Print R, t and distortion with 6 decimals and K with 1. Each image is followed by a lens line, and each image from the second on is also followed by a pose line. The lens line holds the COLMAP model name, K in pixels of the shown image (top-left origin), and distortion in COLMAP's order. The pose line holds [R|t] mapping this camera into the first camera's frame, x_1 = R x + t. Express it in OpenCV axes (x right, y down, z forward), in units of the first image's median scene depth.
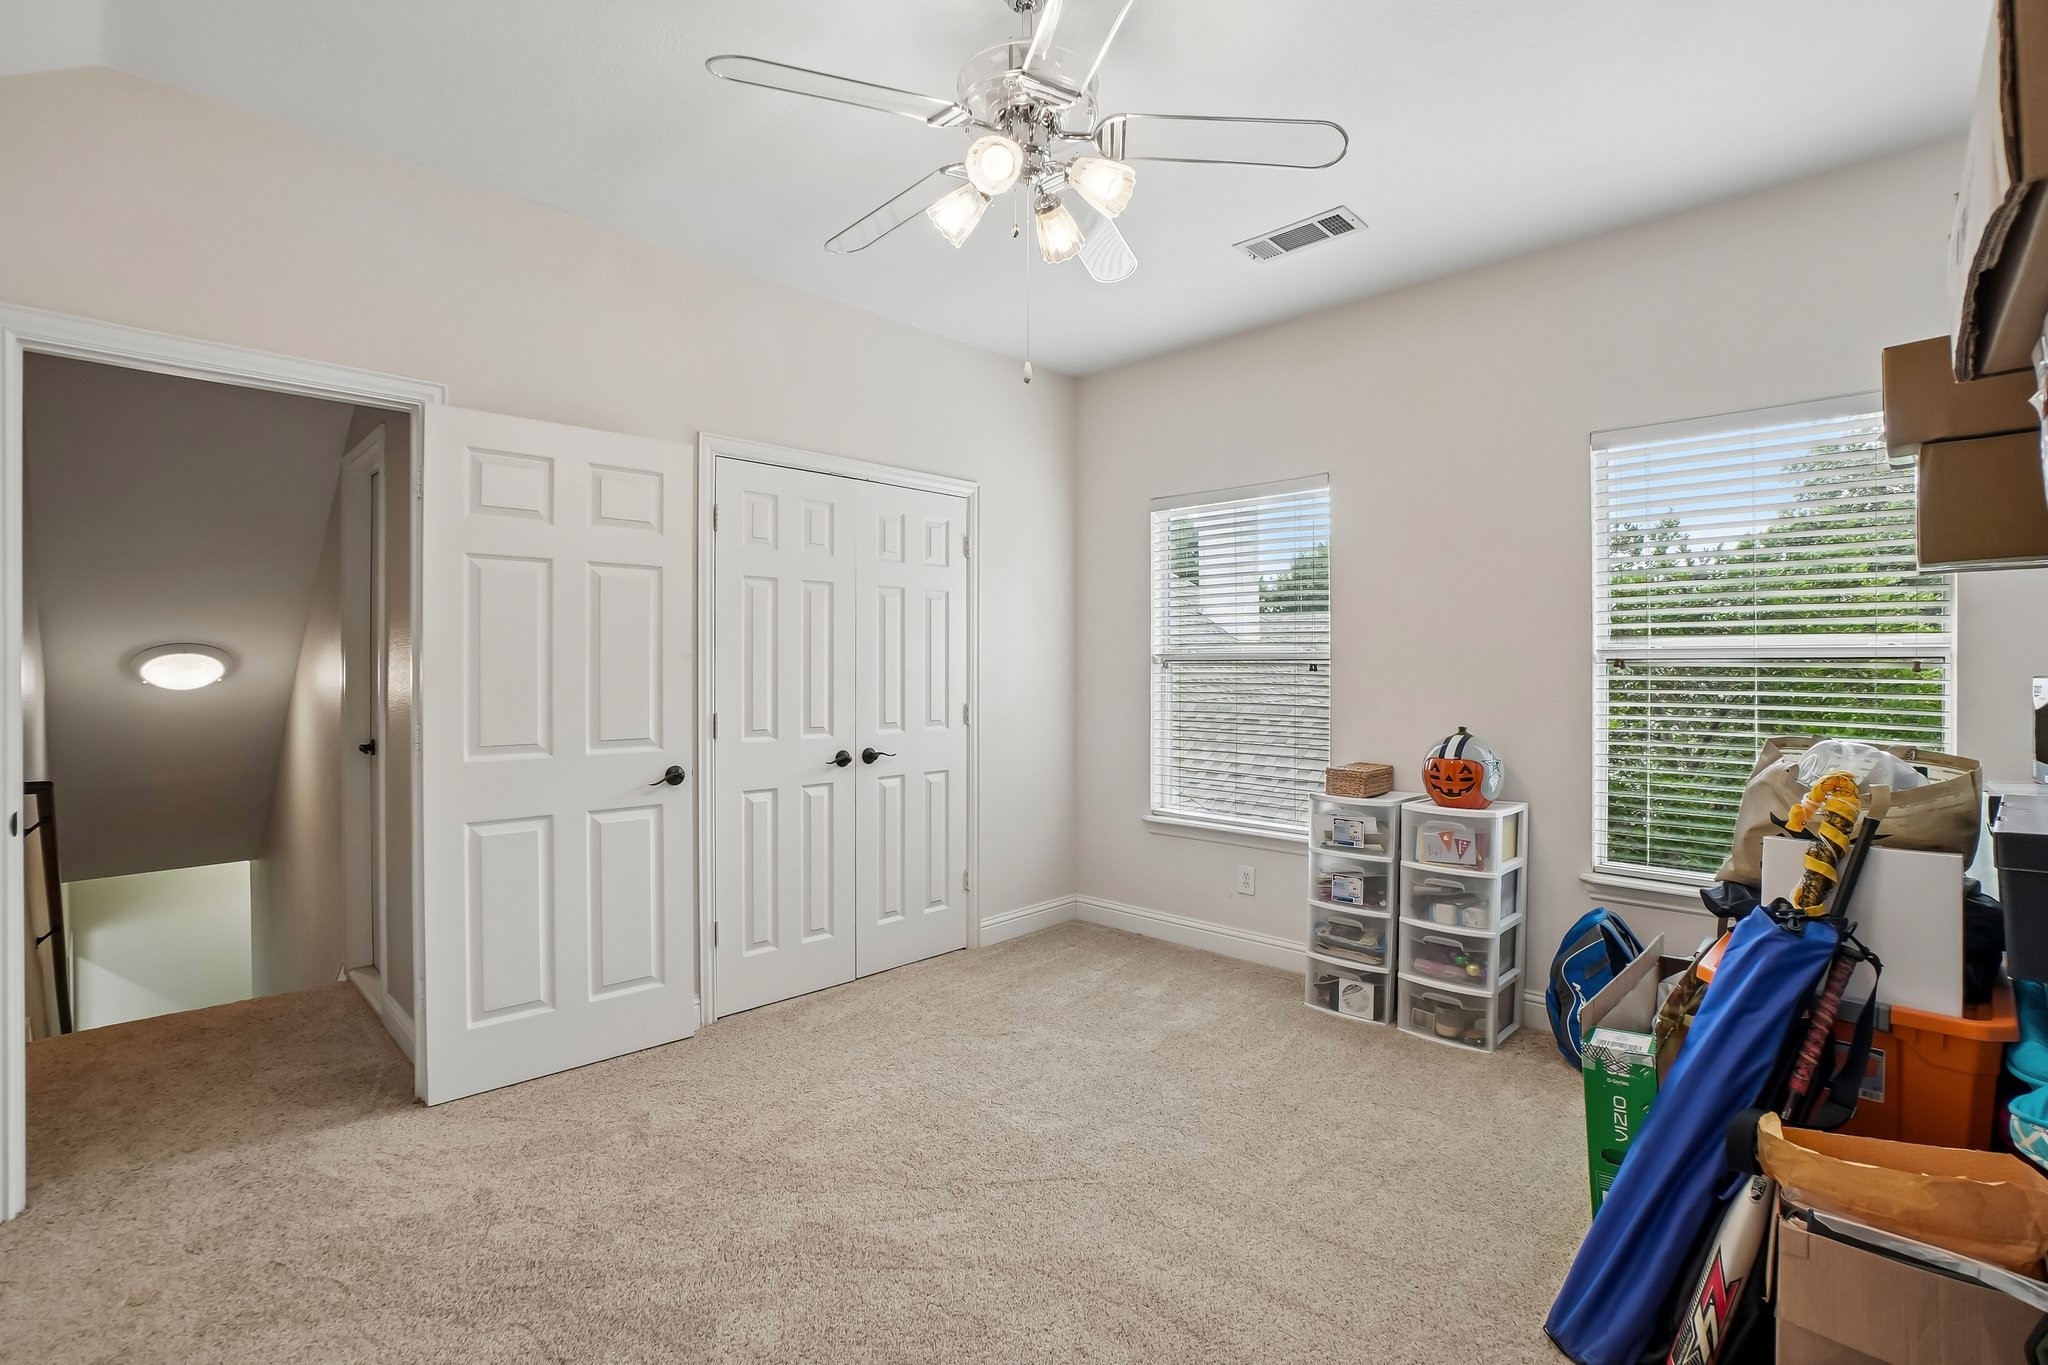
lens RADIAL K [[932.6, 0, 1009.9], [0, 932.6, 678.3], [0, 0, 1]] dist [0.000592, 0.000650]
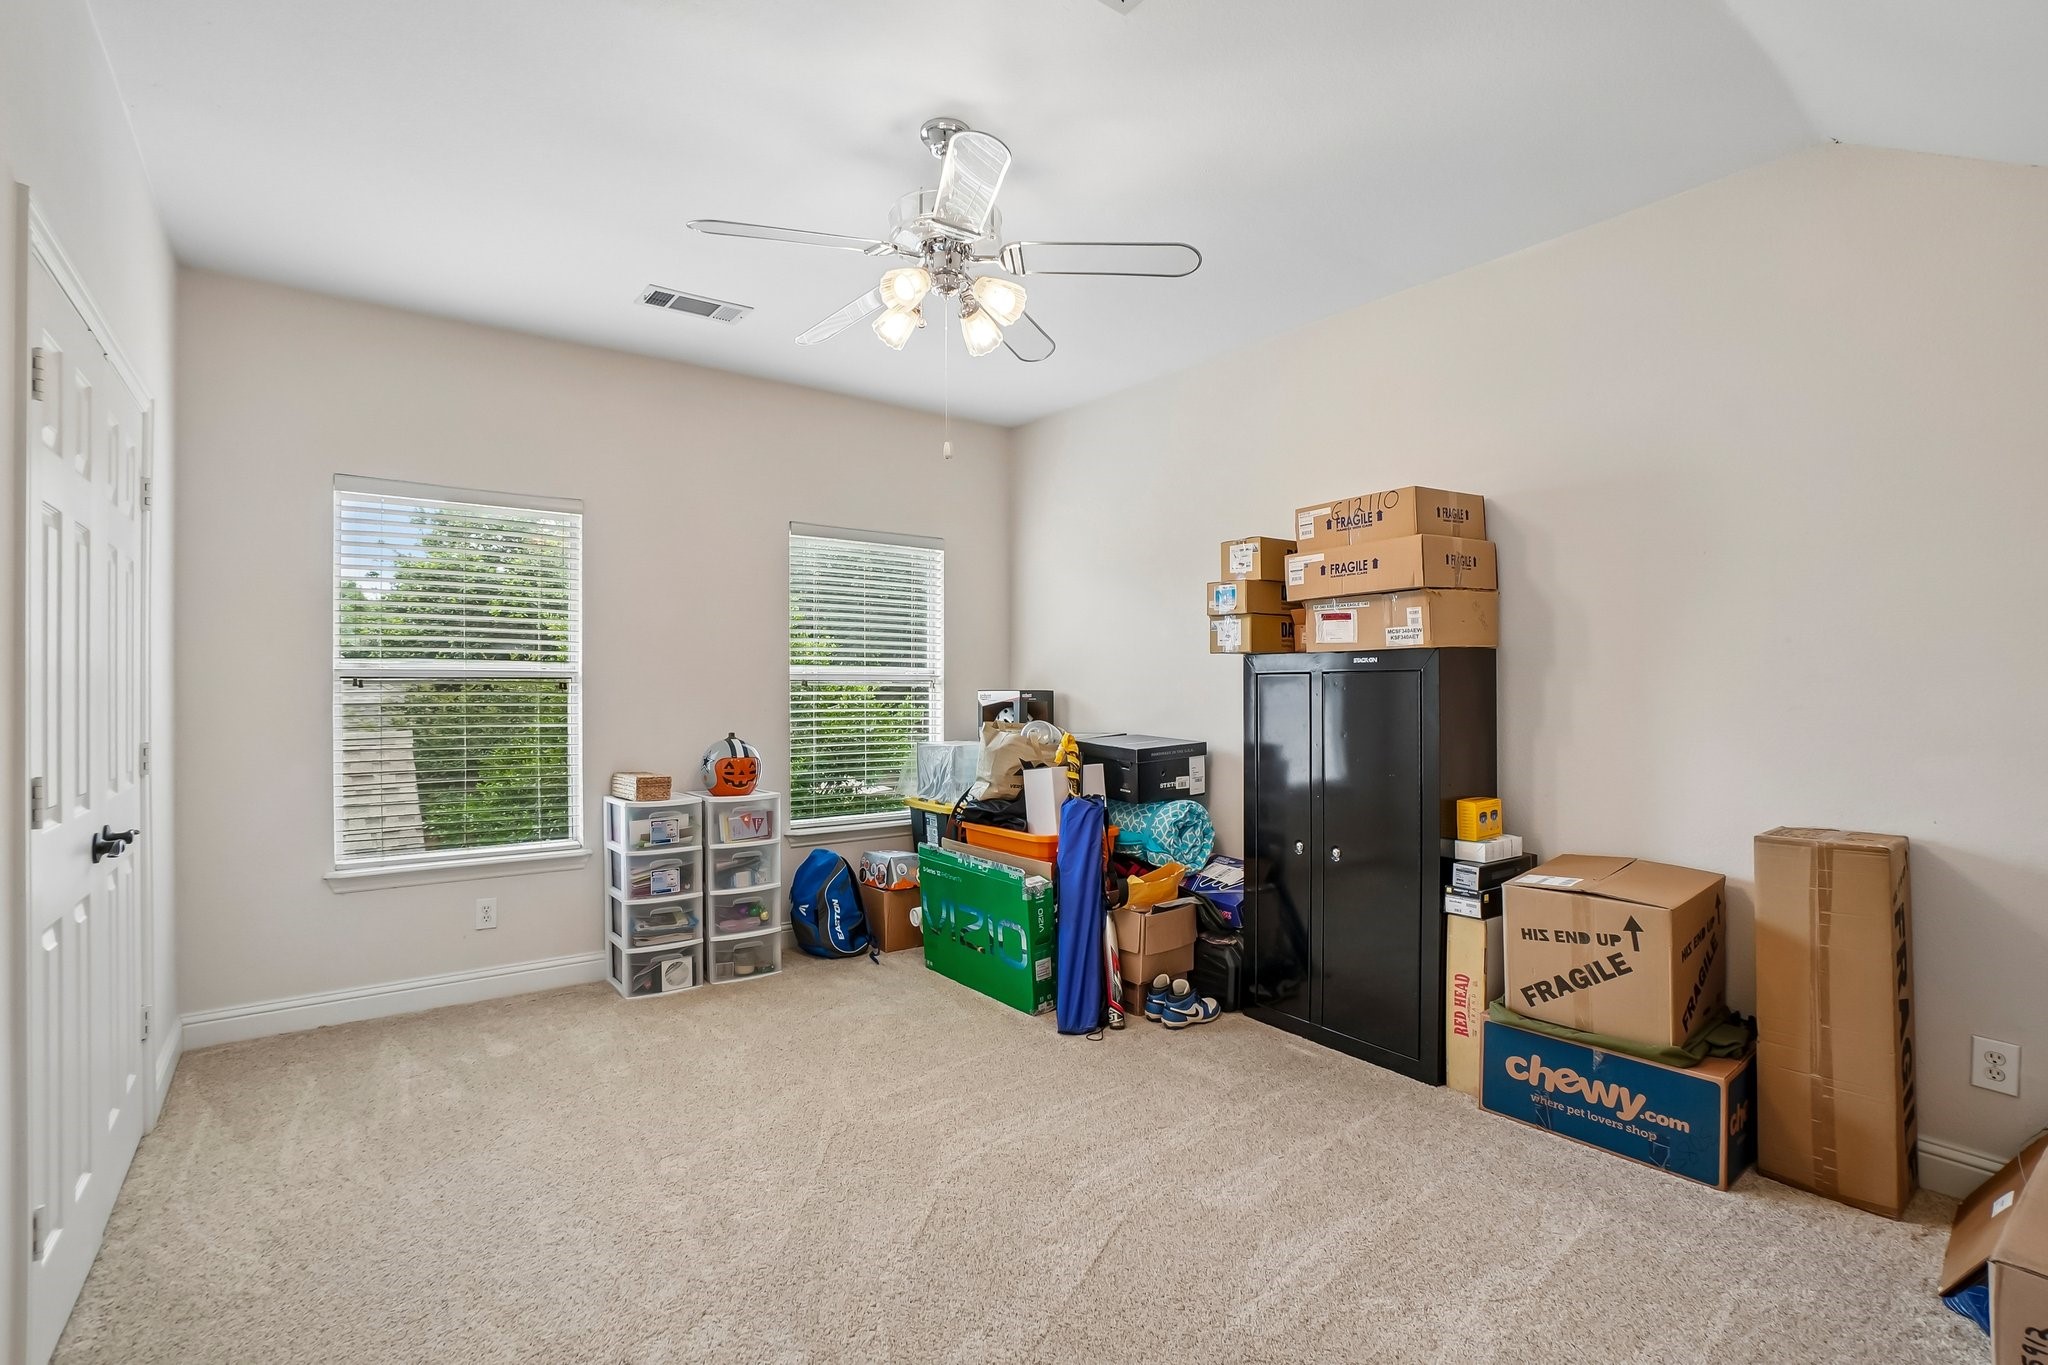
lens RADIAL K [[932.6, 0, 1007.3], [0, 932.6, 688.1], [0, 0, 1]] dist [0.000592, 0.000650]
pose [[0.188667, -0.000049, 0.982041, -0.686441], [0.010817, 0.999939, -0.002028, -0.001823], [-0.981982, 0.011005, 0.188656, 0.384279]]
